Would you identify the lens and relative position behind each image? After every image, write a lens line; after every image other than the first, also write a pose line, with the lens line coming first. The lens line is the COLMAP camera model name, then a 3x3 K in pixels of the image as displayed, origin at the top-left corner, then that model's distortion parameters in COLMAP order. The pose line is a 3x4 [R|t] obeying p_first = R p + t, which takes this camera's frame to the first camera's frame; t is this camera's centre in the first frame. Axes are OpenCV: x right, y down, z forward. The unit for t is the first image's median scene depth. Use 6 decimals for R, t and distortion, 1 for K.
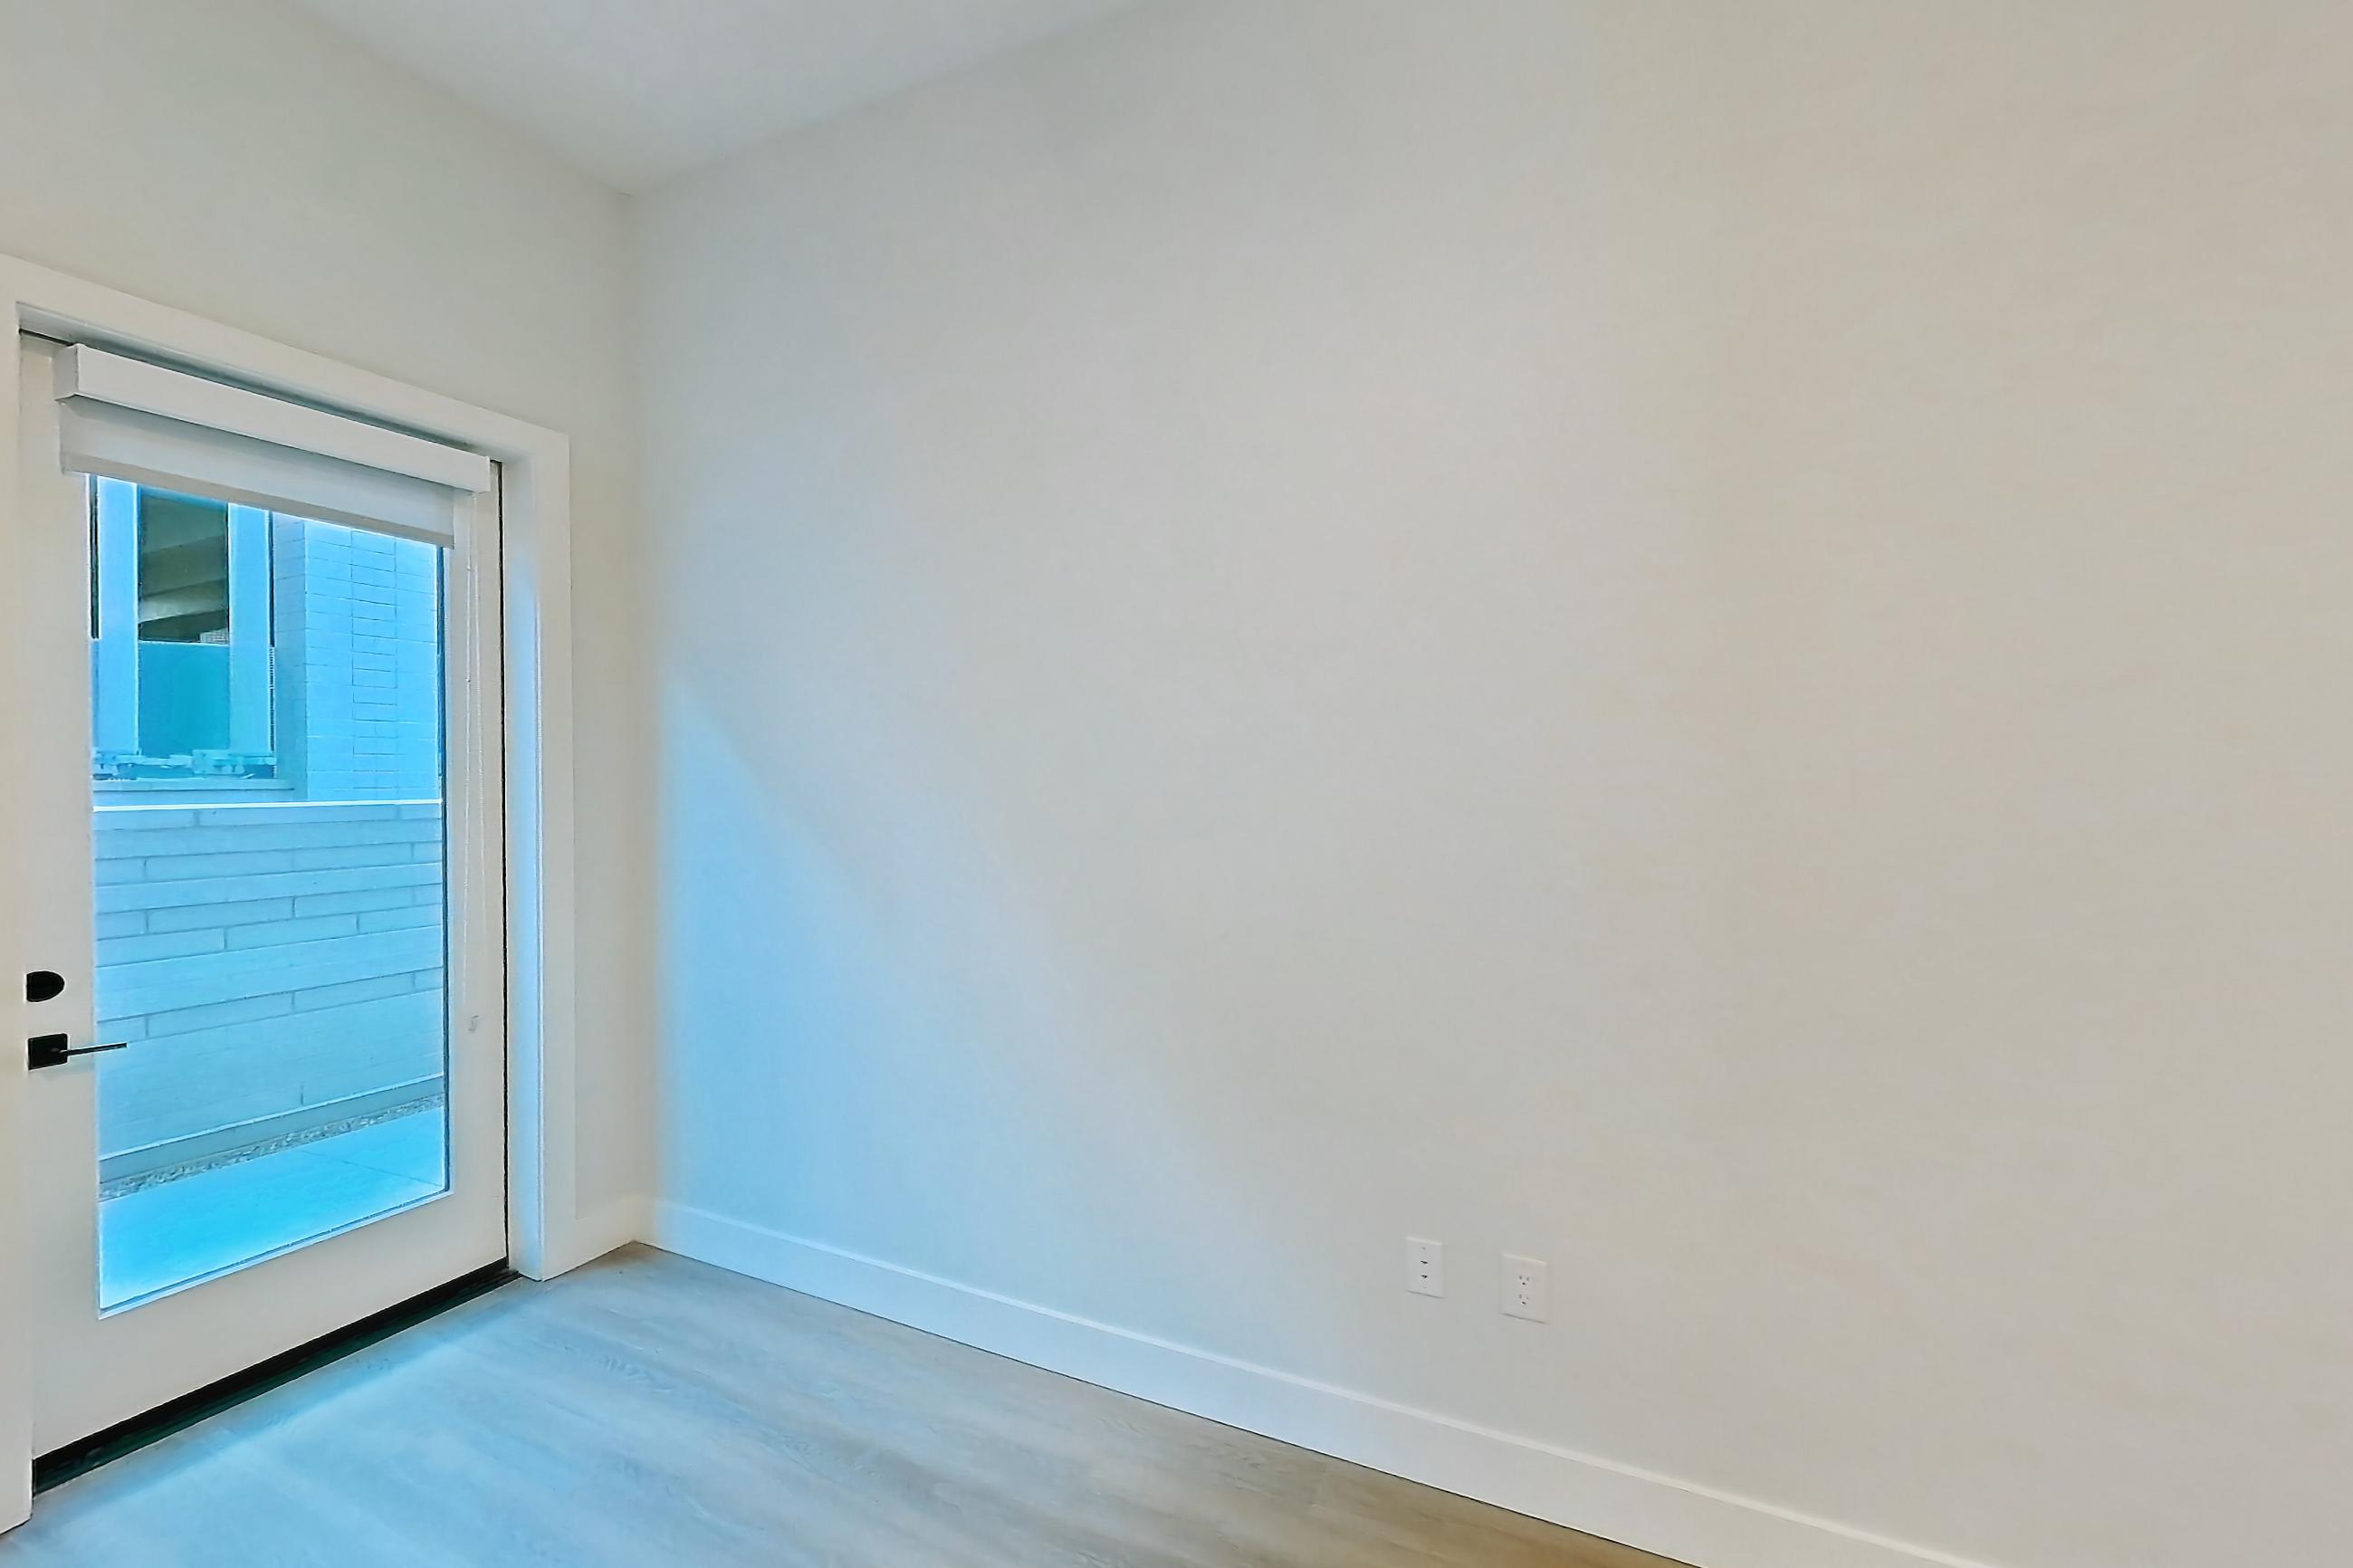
lens RADIAL K [[972.1, 0, 1180.9], [0, 972.1, 783.2], [0, 0, 1]] dist [-0.002371, -0.001103]
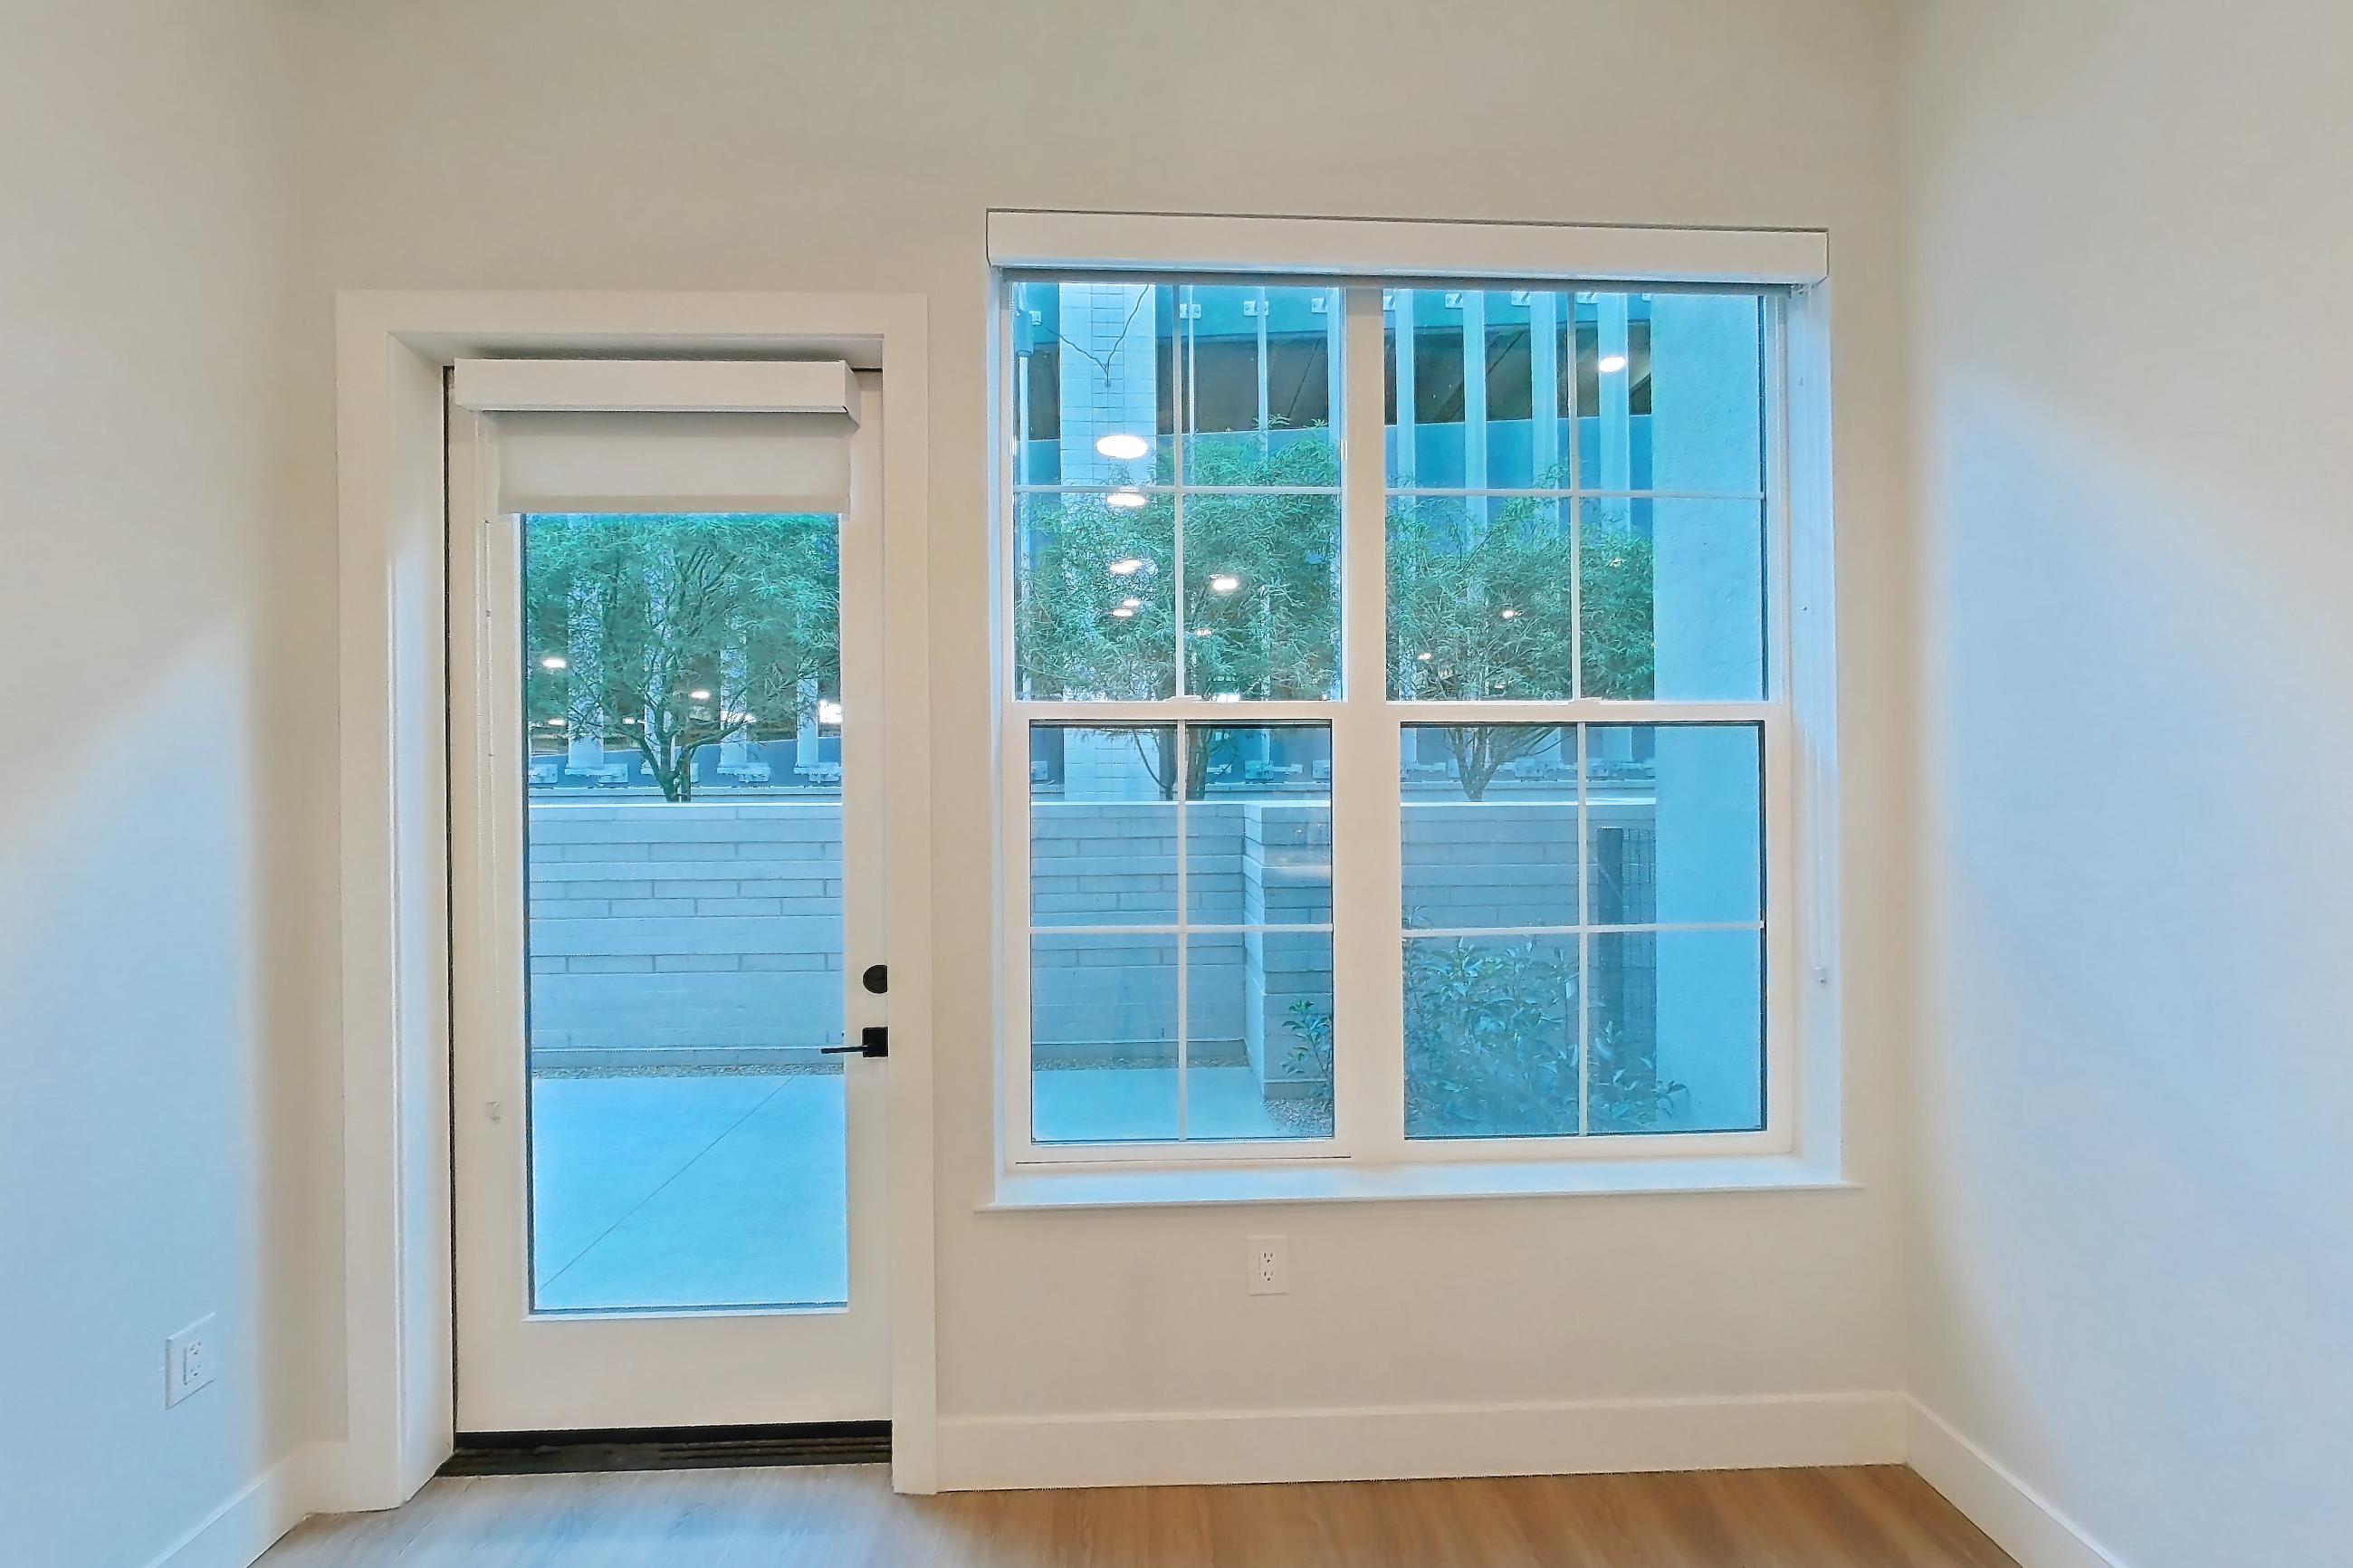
lens RADIAL K [[972.1, 0, 1171.9], [0, 972.1, 770.1], [0, 0, 1]] dist [-0.002371, -0.001103]
pose [[0.430629, -0.013582, -0.902427, 0.079479], [-0.000144, 0.999886, -0.015118, -0.005207], [0.902529, 0.006640, 0.430577, 0.905956]]
